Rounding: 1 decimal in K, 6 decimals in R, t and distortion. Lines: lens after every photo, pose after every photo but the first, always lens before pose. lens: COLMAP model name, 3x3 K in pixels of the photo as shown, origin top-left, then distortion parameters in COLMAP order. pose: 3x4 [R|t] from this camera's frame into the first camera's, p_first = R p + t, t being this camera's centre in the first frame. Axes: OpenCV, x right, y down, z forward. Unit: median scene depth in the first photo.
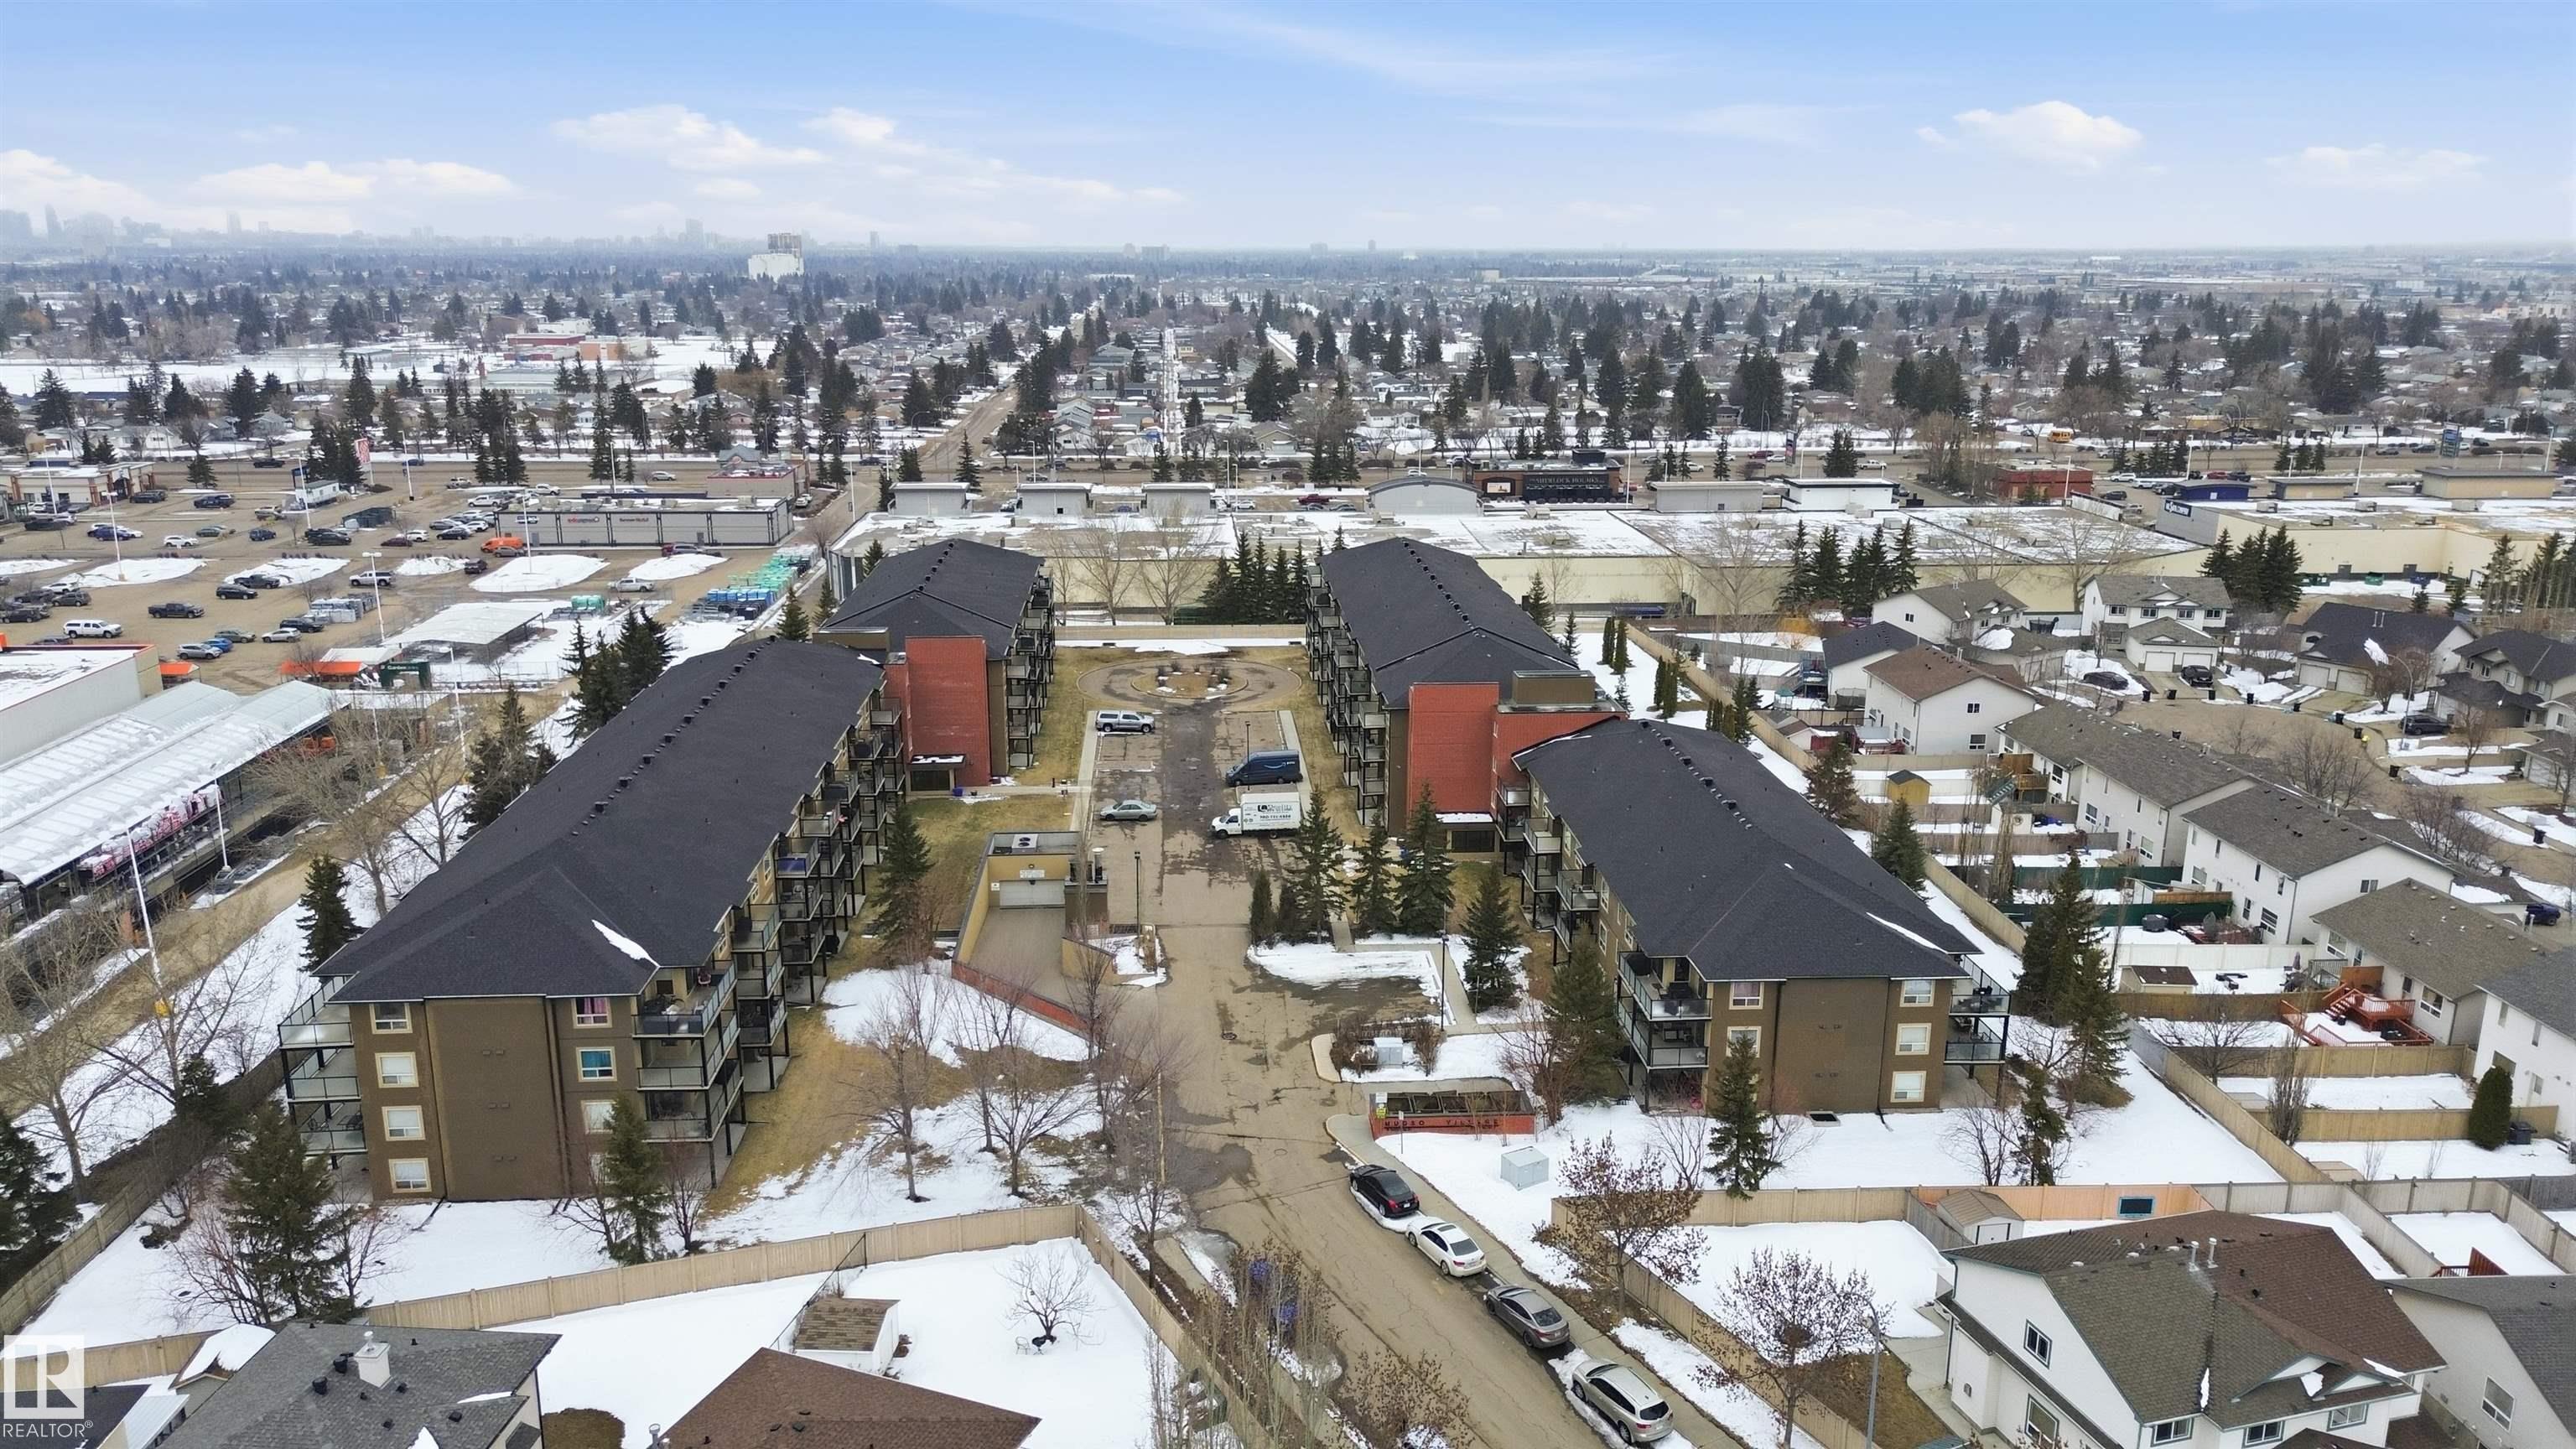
lens RADIAL K [[1781.2, 0, 1269.9], [0, 1781.2, 719.5], [0, 0, 1]] dist [0.054970, -0.032230]
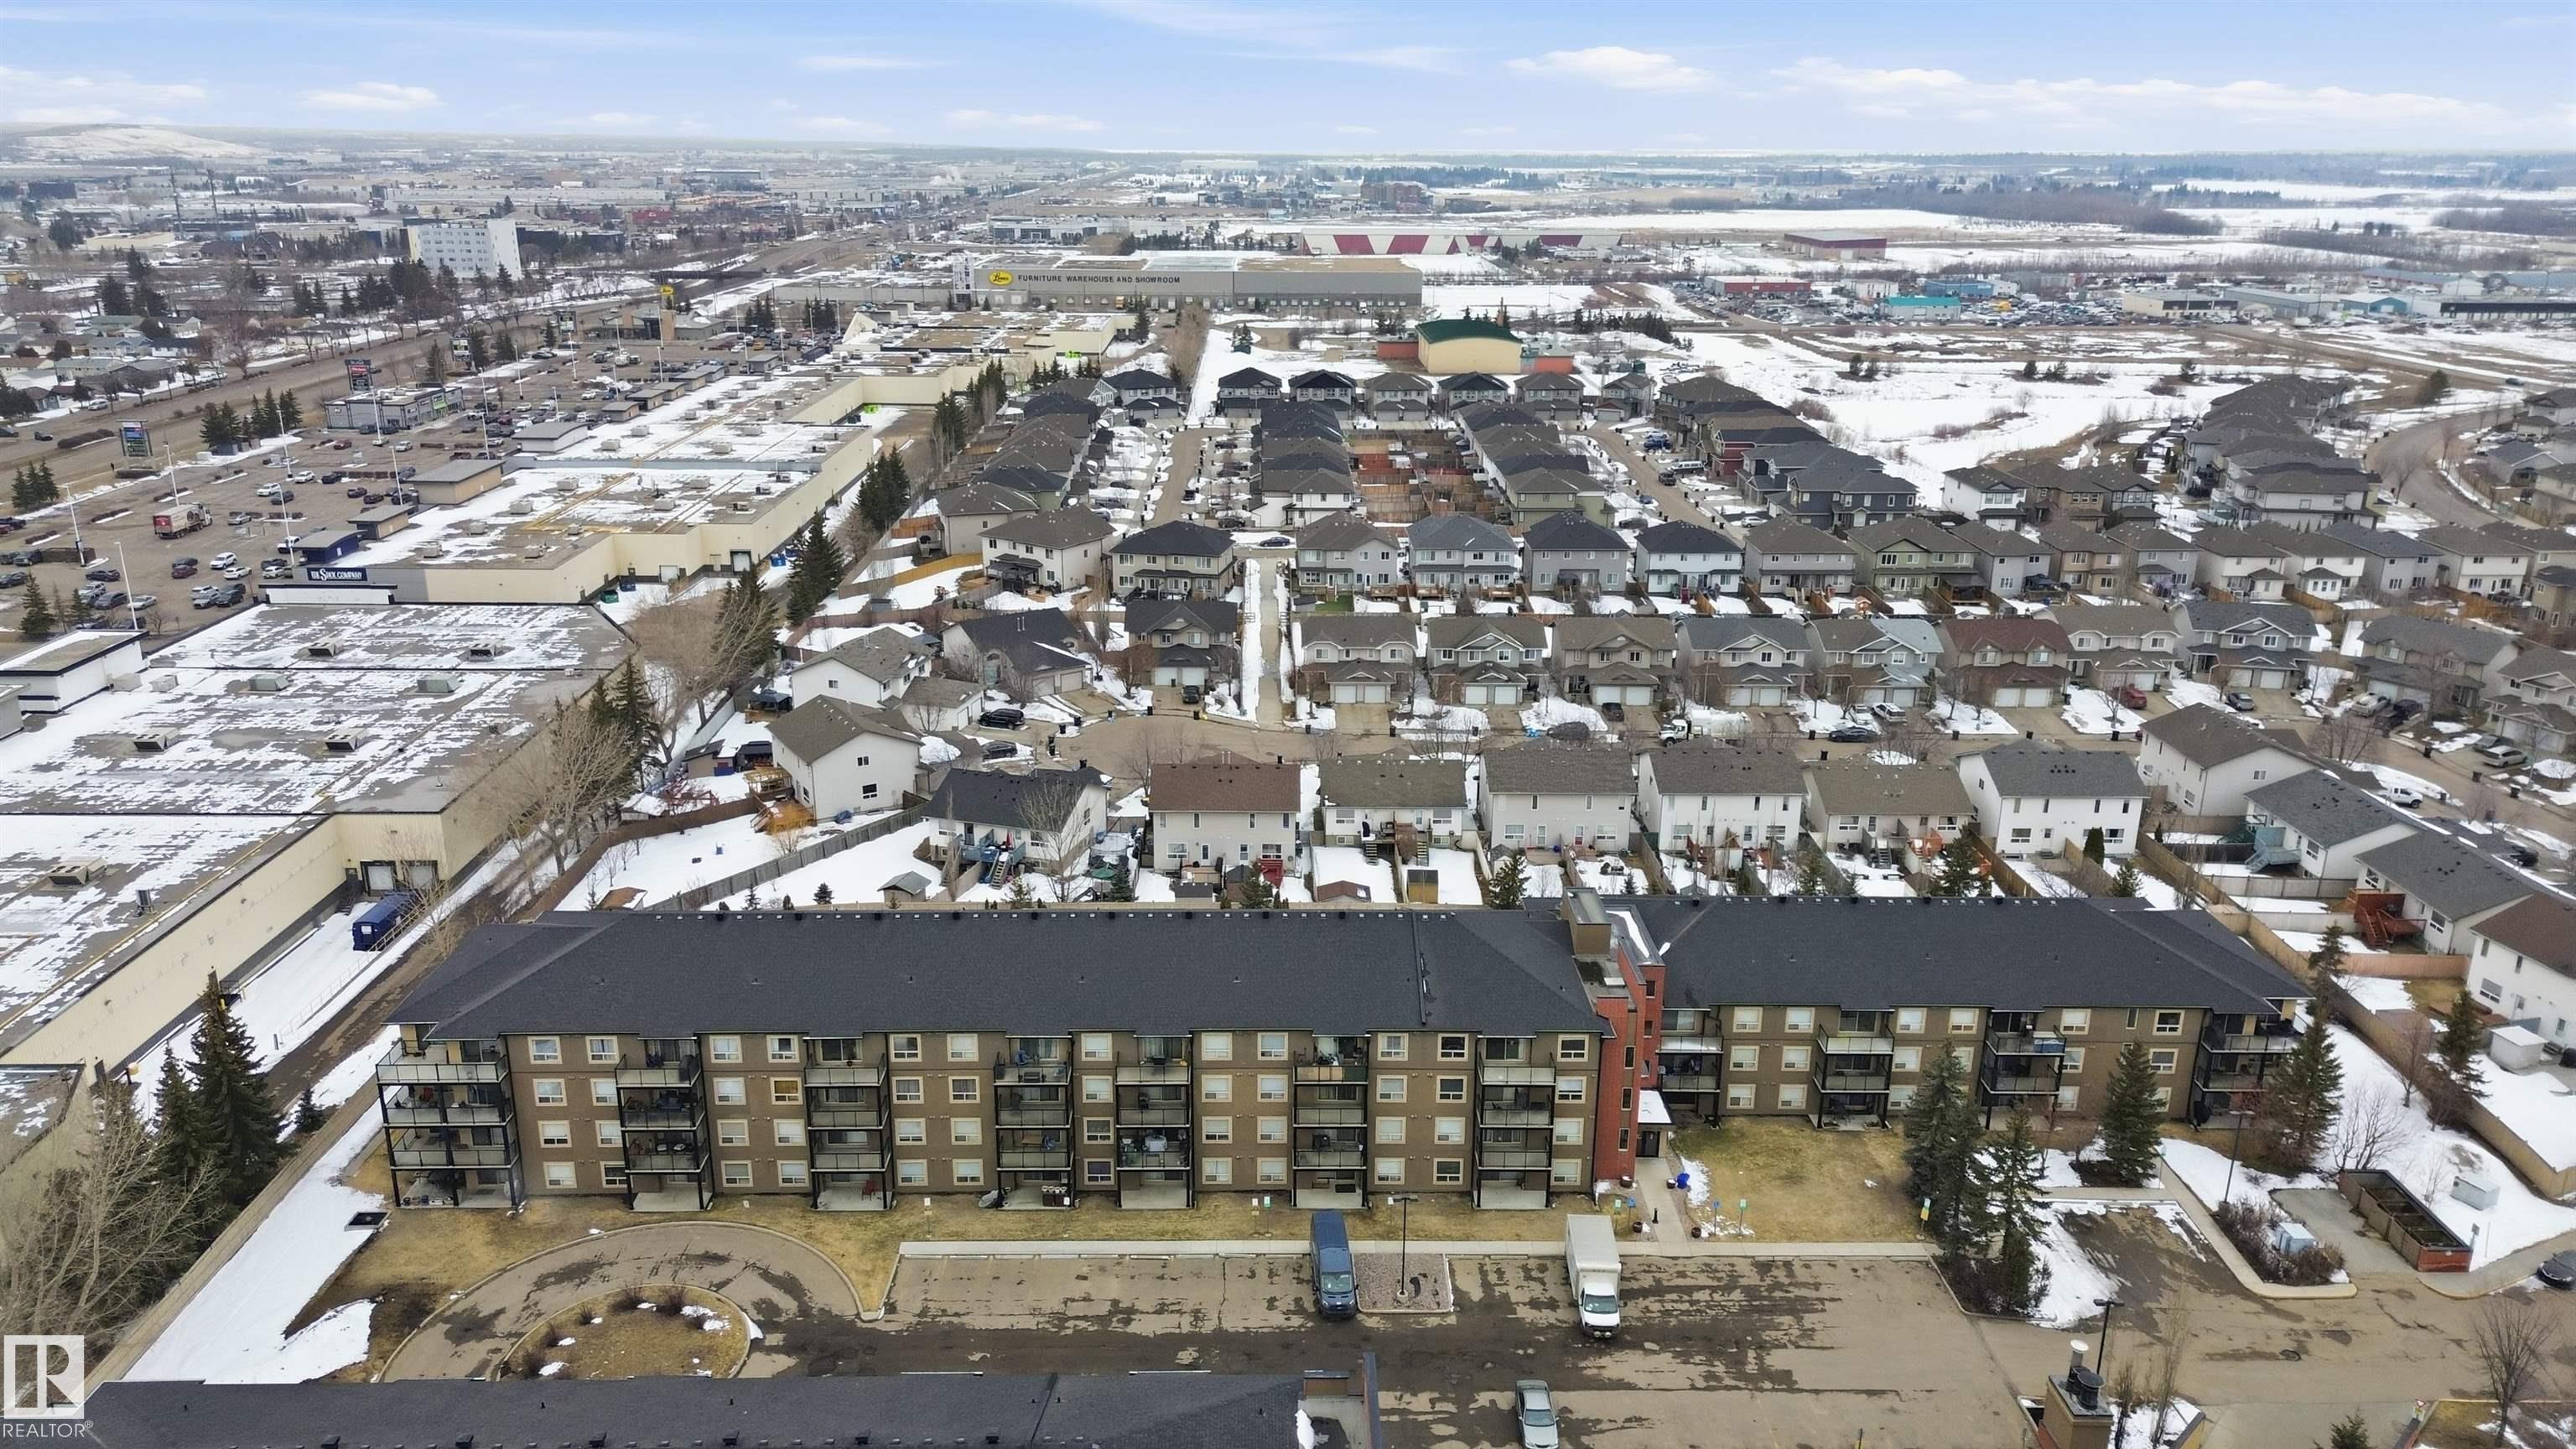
lens RADIAL K [[1781.2, 0, 1240.2], [0, 1781.2, 721.6], [0, 0, 1]] dist [0.054970, -0.032230]
pose [[0.060355, -0.310642, 0.948609, -0.464107], [0.253393, 0.923979, 0.286454, -0.288994], [-0.965479, 0.223082, 0.134481, 0.746587]]
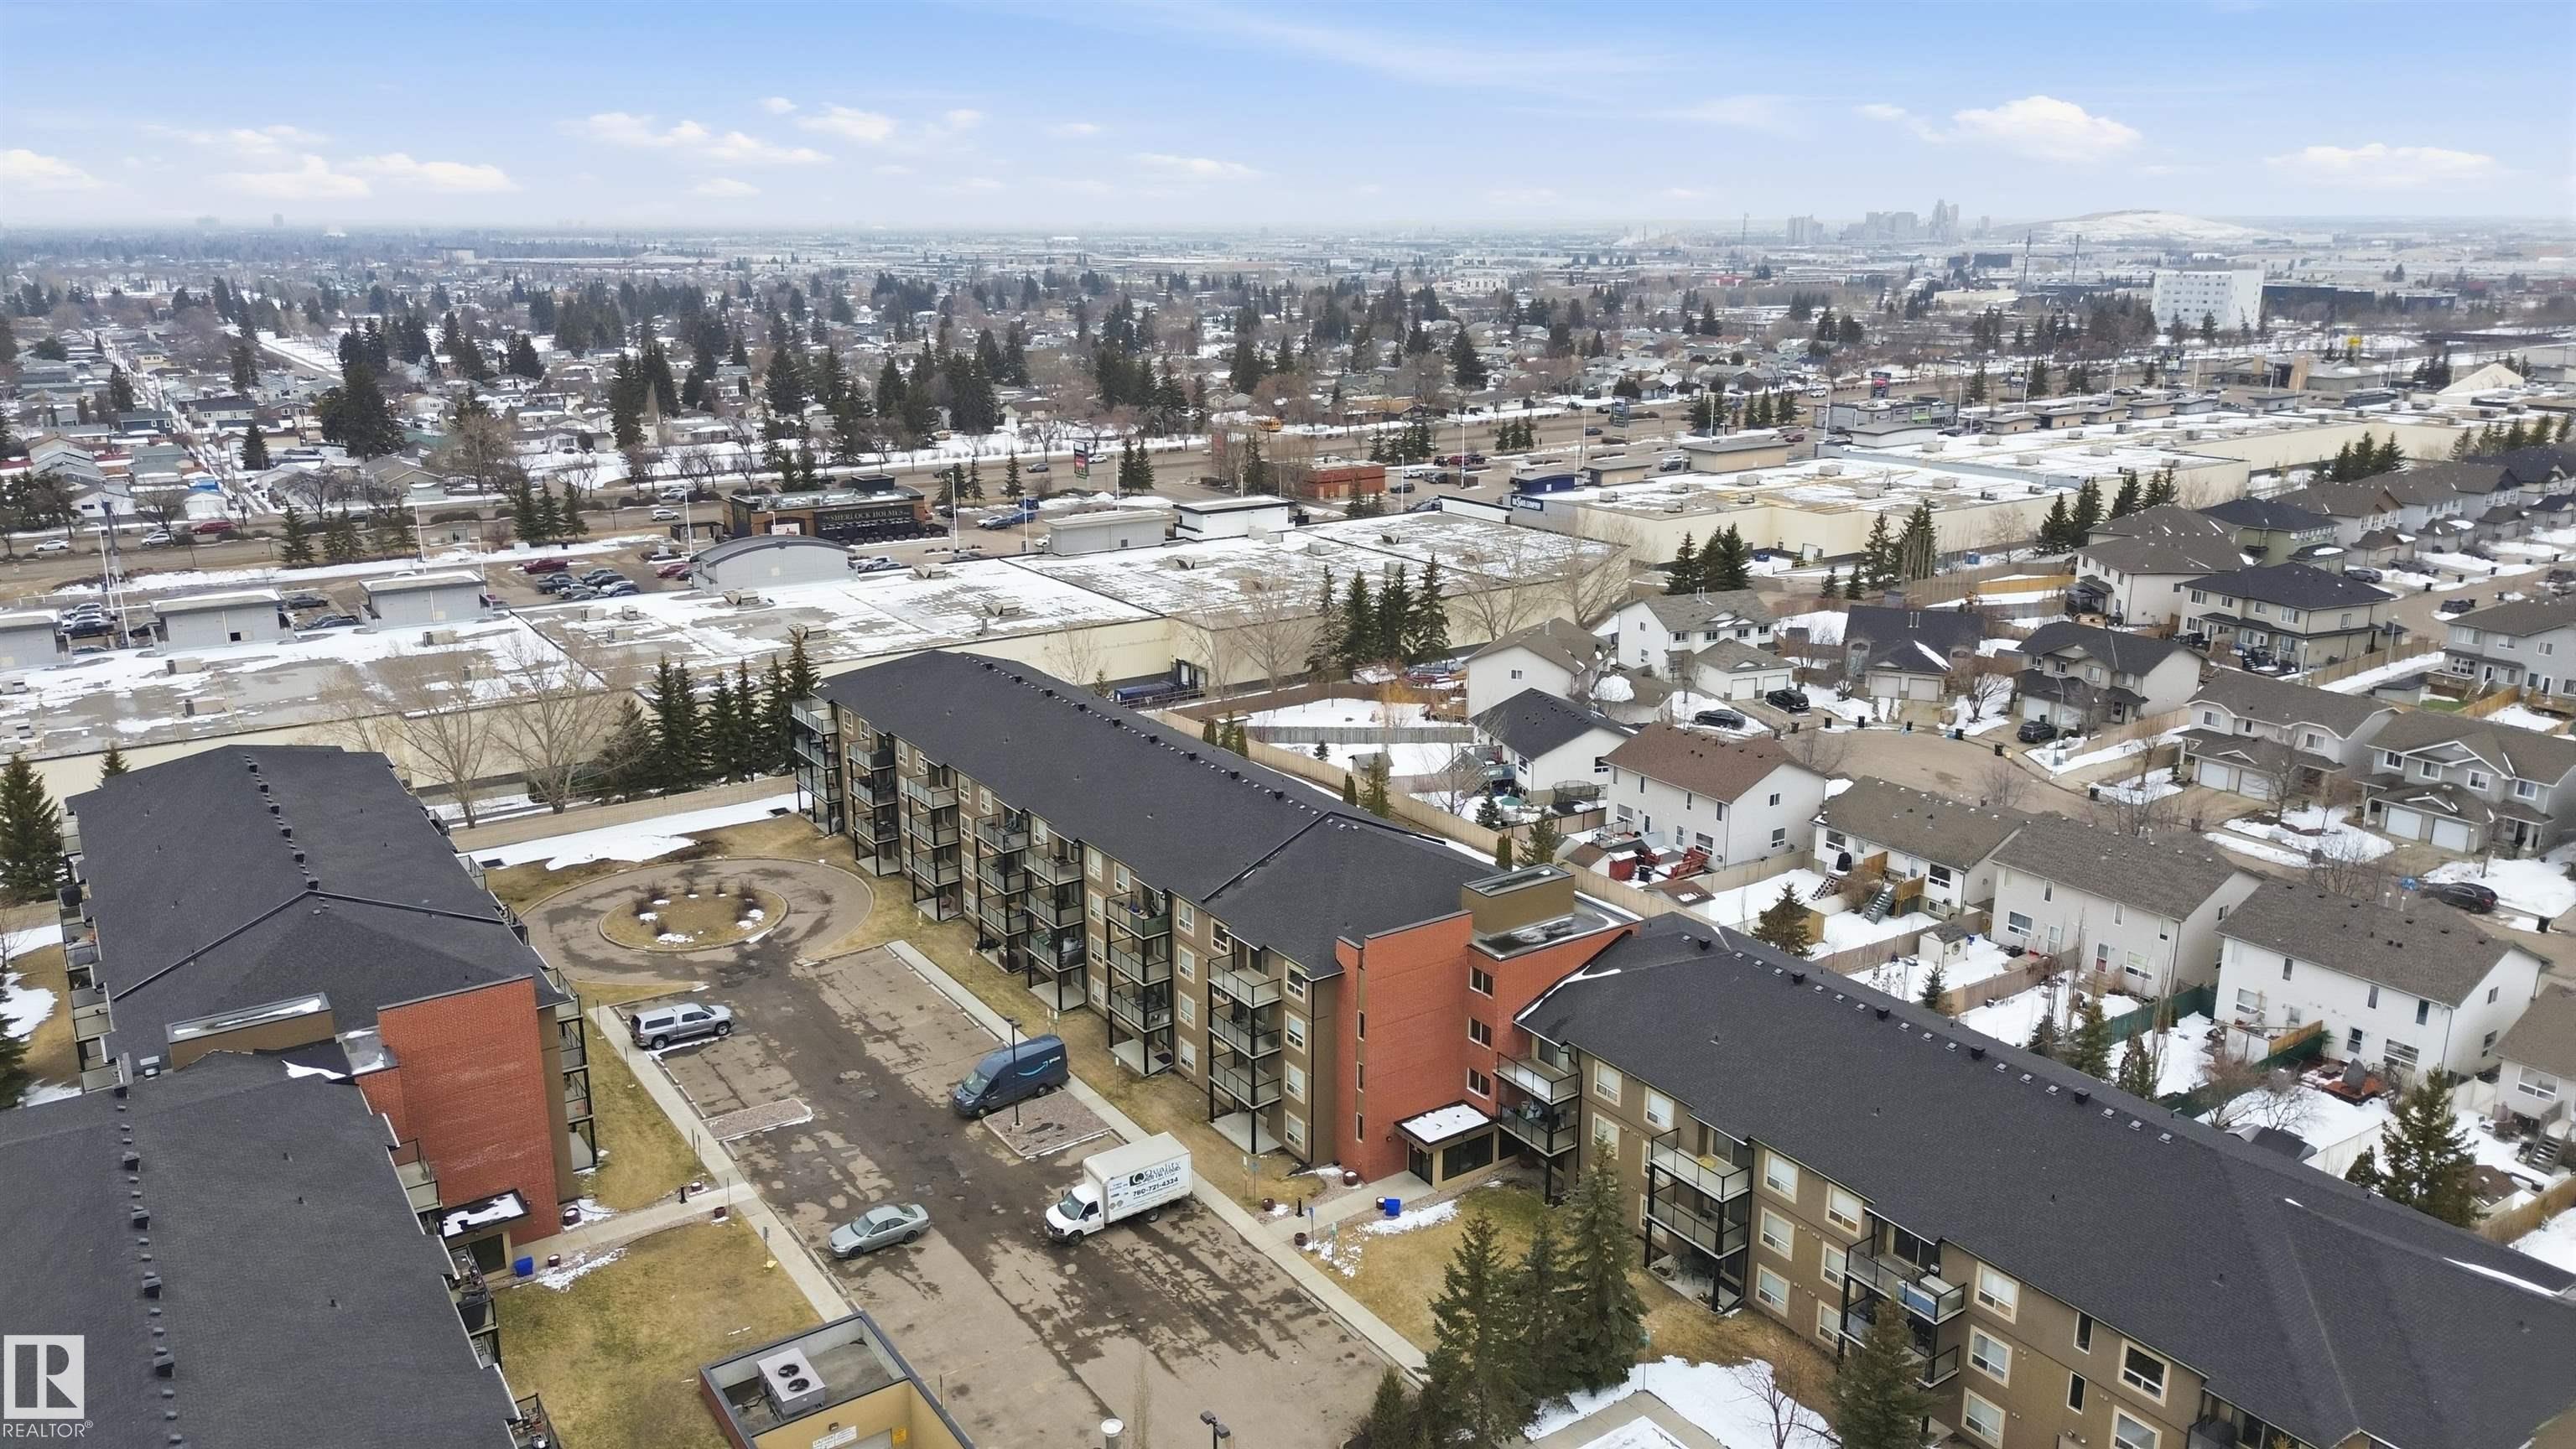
lens RADIAL K [[1781.2, 0, 1284.0], [0, 1781.2, 739.7], [0, 0, 1]] dist [0.054970, -0.032230]
pose [[0.858068, -0.146580, 0.492173, -0.179801], [0.136218, 0.989034, 0.057071, -0.095617], [-0.495141, 0.018072, 0.868625, 0.326684]]
